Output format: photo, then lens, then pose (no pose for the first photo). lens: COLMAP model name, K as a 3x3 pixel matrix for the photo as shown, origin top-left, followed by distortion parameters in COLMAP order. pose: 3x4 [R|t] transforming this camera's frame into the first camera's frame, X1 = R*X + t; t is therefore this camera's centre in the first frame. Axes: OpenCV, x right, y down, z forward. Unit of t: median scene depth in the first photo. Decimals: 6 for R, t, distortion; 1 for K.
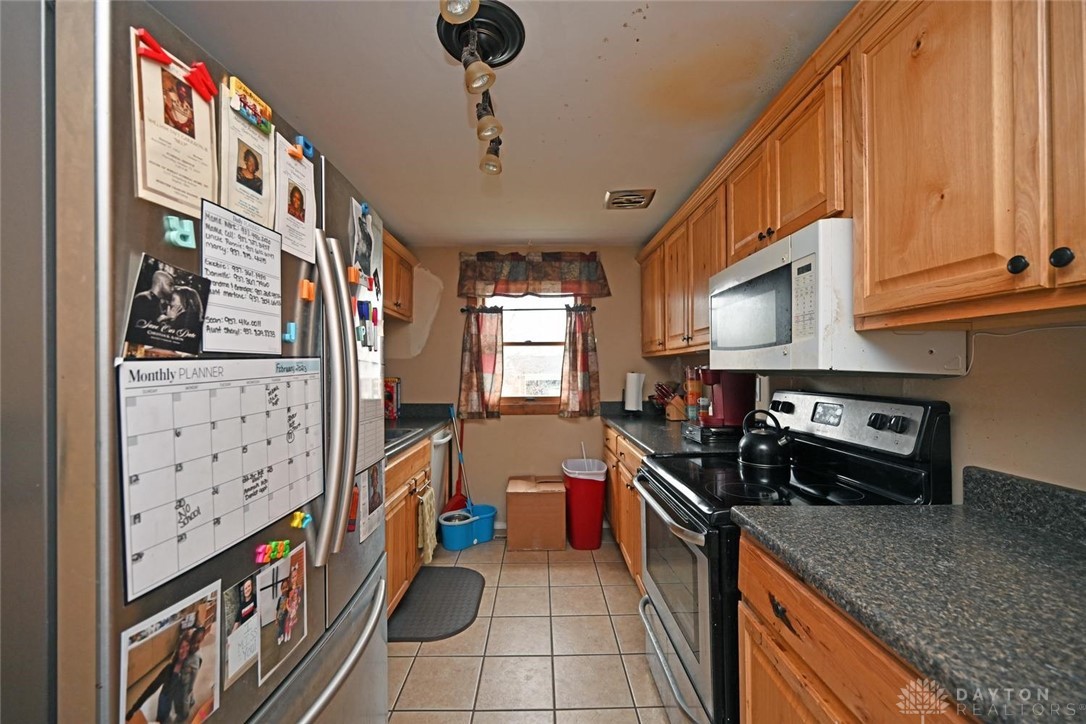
lens RADIAL K [[427.5, 0, 543.0], [0, 427.5, 362.0], [0, 0, 1]] dist [0.000738, 0.000101]
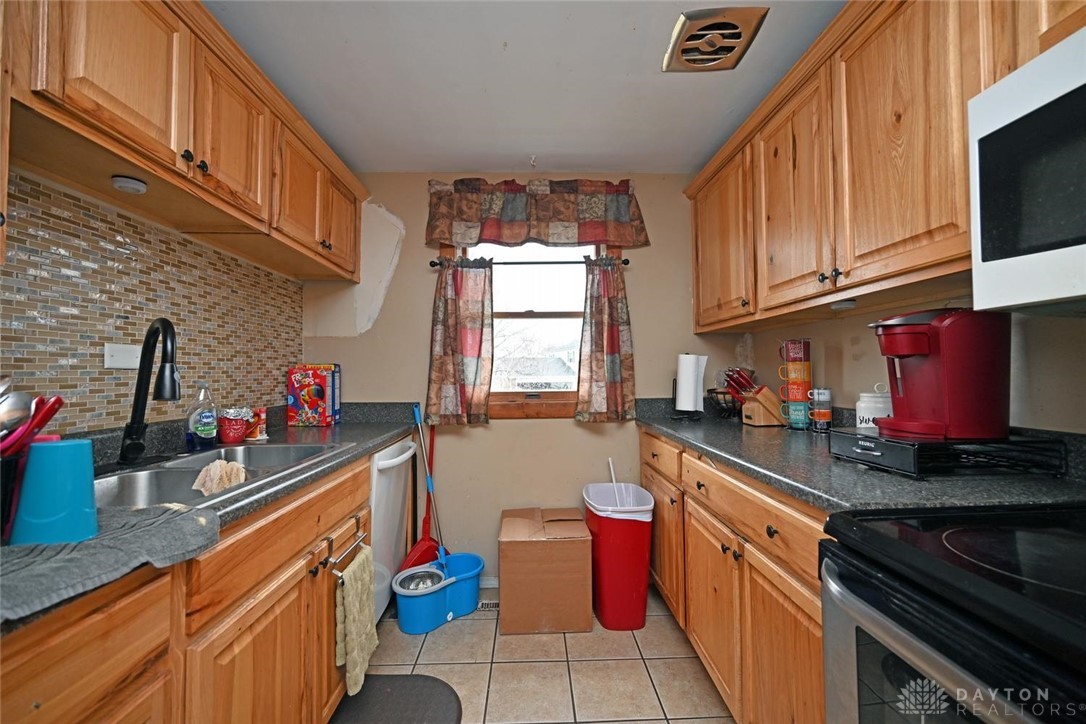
lens RADIAL K [[427.1, 0, 542.3], [0, 427.1, 358.3], [0, 0, 1]] dist [0.000017, 0.000075]
pose [[0.999798, -0.002702, 0.019935, -0.029160], [0.003021, 0.999868, -0.015981, 0.039629], [-0.019889, 0.016038, 0.999674, 0.324506]]
